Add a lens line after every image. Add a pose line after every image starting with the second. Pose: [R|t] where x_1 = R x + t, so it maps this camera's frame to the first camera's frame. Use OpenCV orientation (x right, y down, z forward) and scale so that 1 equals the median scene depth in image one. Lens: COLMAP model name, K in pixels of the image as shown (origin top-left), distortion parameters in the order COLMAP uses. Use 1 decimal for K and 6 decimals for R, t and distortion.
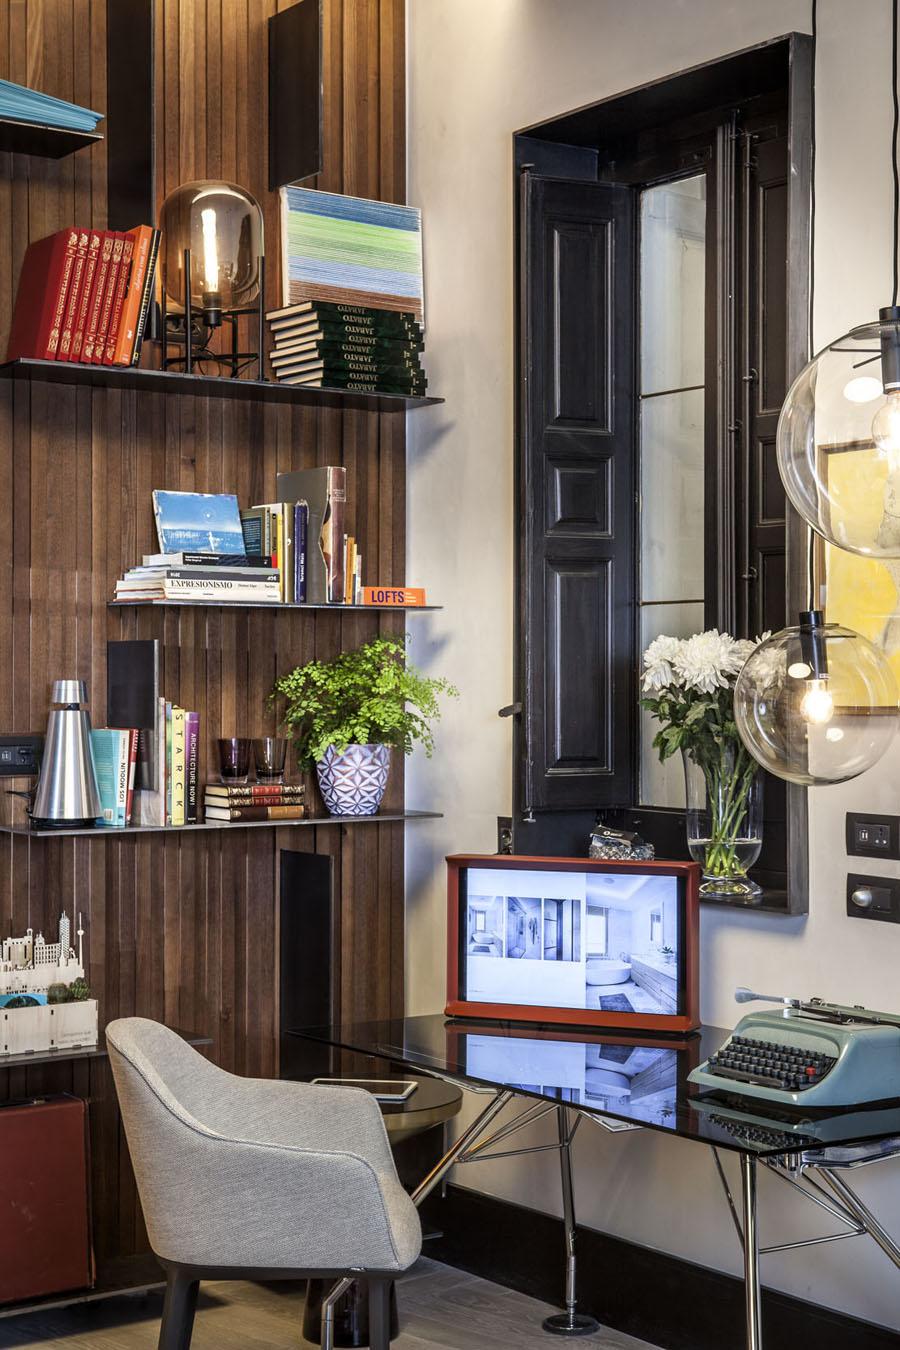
lens RADIAL K [[2120.7, 0, 450.0], [0, 2120.7, 675.0], [0, 0, 1]] dist [0.056997, 0.045518]
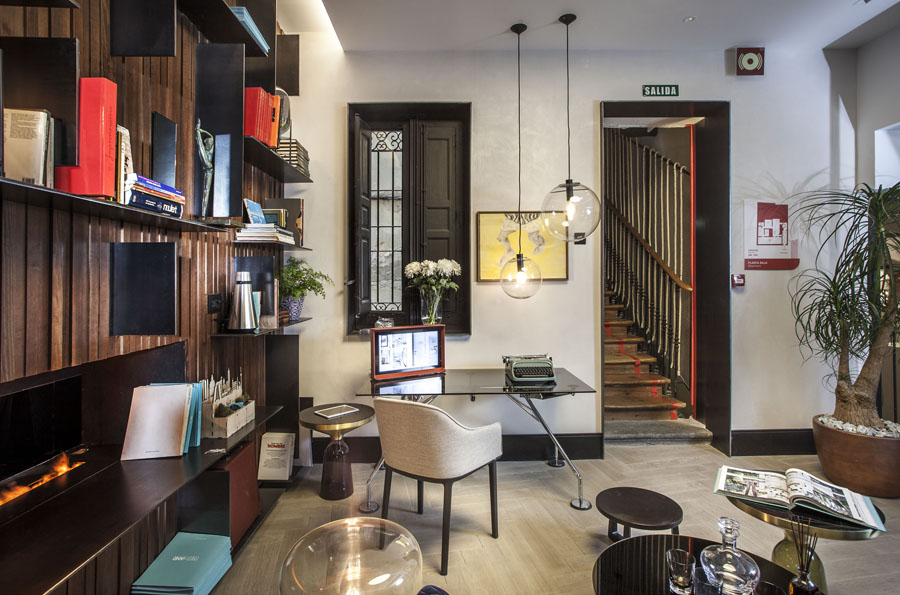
lens RADIAL K [[461.6, 0, 449.9], [0, 461.6, 278.0], [0, 0, 1]] dist [-0.042008, 0.036750]
pose [[0.564547, -0.003846, 0.825392, -0.479783], [0.005344, 0.999985, 0.001005, 0.010359], [-0.825383, 0.003843, 0.564559, 0.509062]]
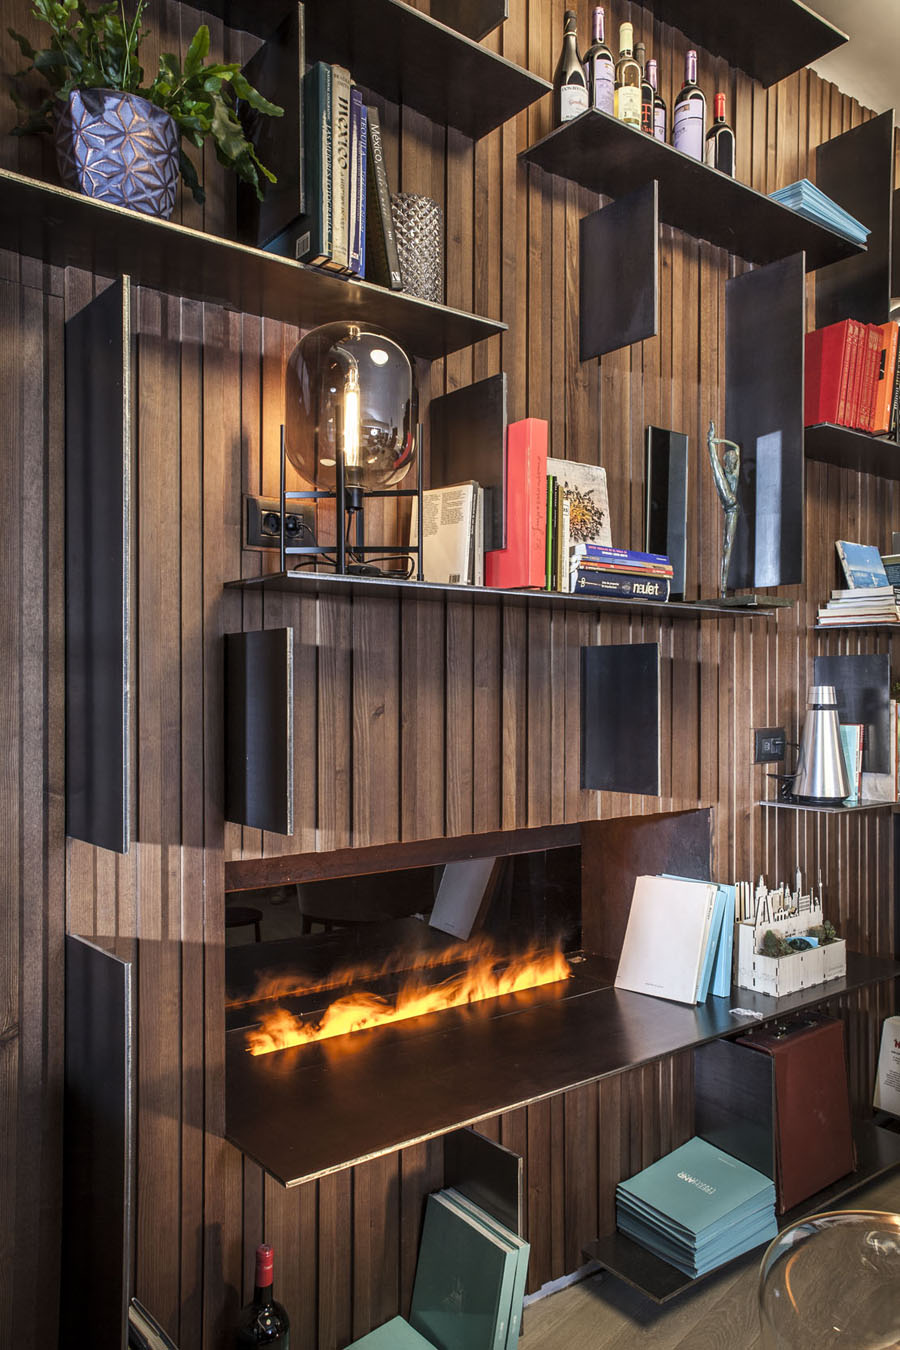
lens RADIAL K [[975.7, 0, 457.3], [0, 975.7, 690.5], [0, 0, 1]] dist [0.004640, 0.006160]
pose [[0.998498, -0.005891, 0.054464, -0.427397], [0.005876, 0.999983, 0.000424, 0.003586], [-0.054465, -0.000104, 0.998516, 0.435042]]
